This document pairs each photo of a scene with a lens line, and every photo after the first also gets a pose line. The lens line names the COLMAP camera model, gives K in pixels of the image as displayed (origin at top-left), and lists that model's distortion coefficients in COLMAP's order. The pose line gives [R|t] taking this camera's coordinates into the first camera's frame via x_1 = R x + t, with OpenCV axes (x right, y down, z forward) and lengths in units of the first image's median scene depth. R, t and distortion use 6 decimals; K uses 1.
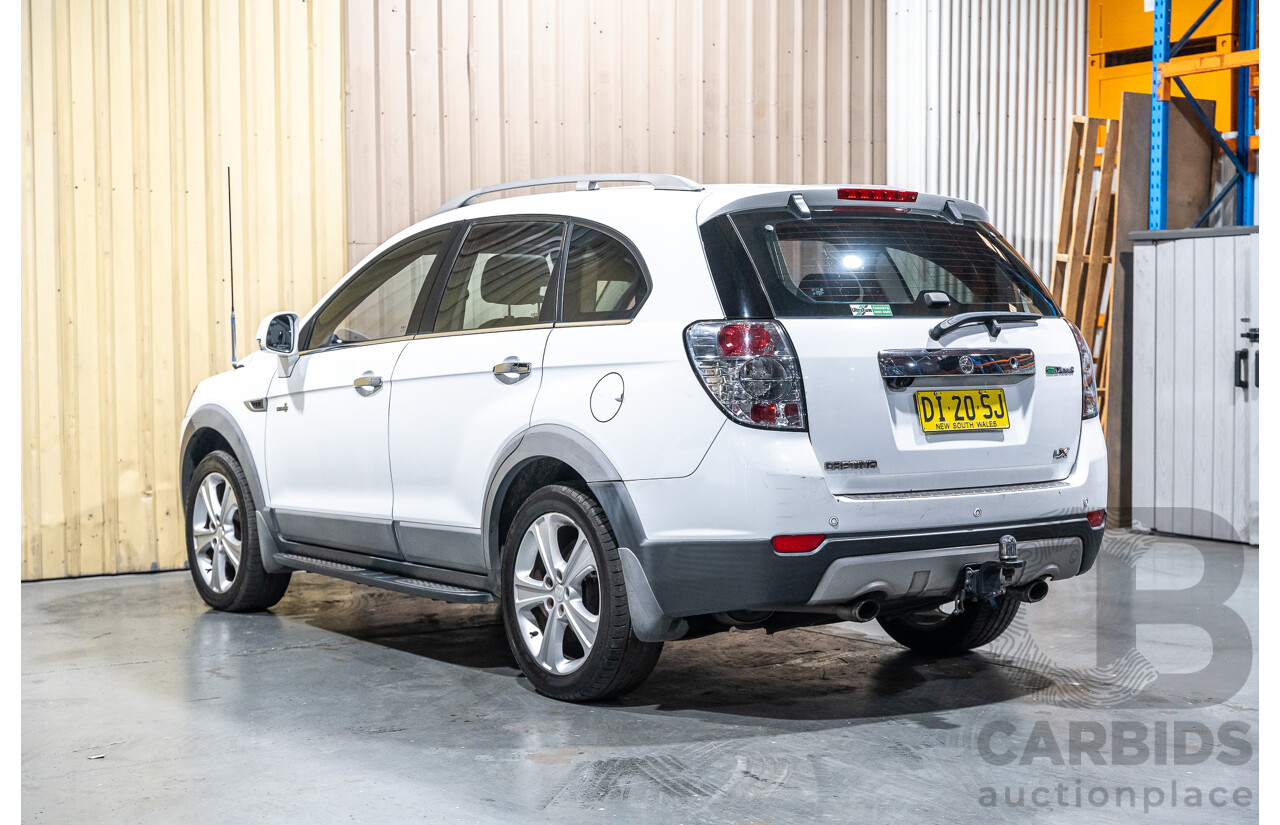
lens RADIAL K [[2000.3, 0, 664.7], [0, 2000.3, 411.0], [0, 0, 1]] dist [0.039238, 0.072301]
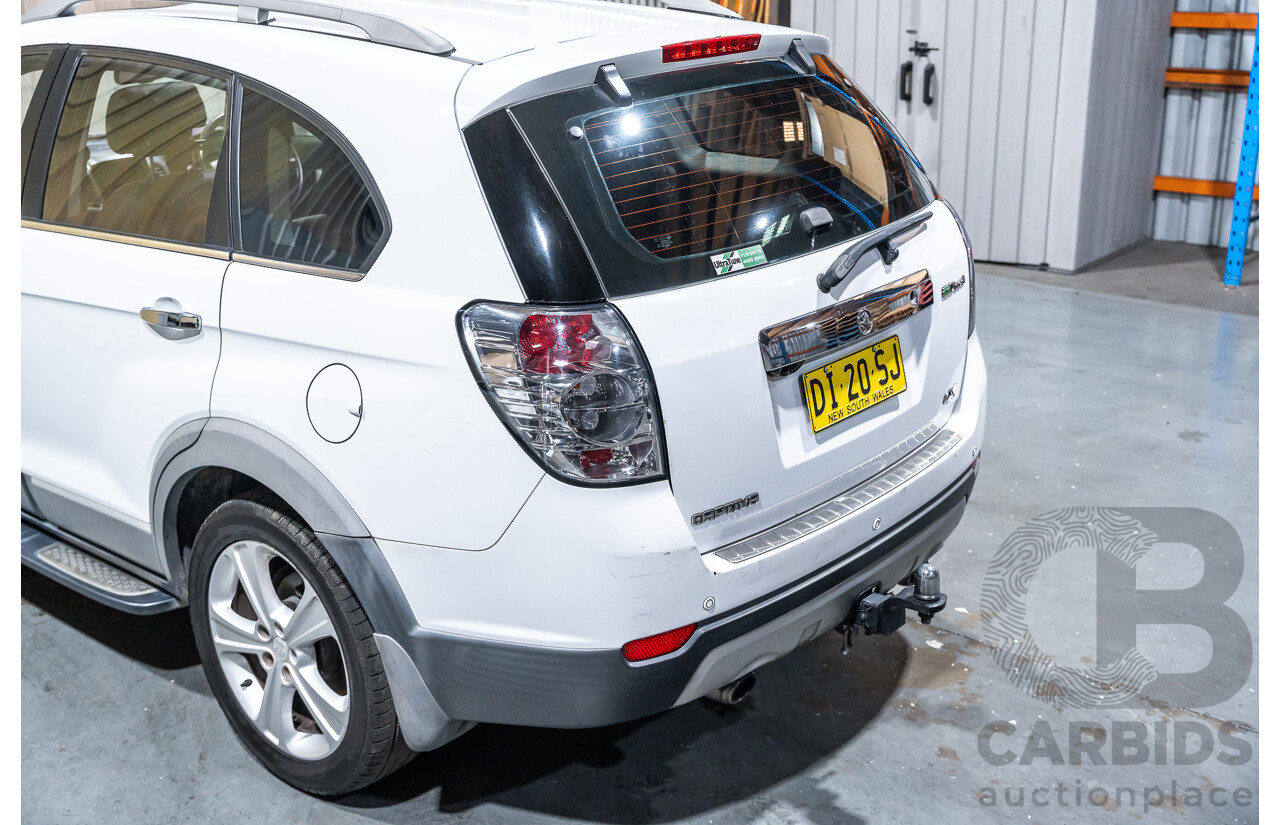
lens RADIAL K [[1436.9, 0, 640.0], [0, 1436.9, 412.5], [0, 0, 1]] dist [0.018665, 0.025797]
pose [[0.971187, -0.089091, 0.221040, -0.035896], [0.021001, 0.955881, 0.293001, -0.138125], [-0.237392, -0.279917, 0.930210, 0.545381]]
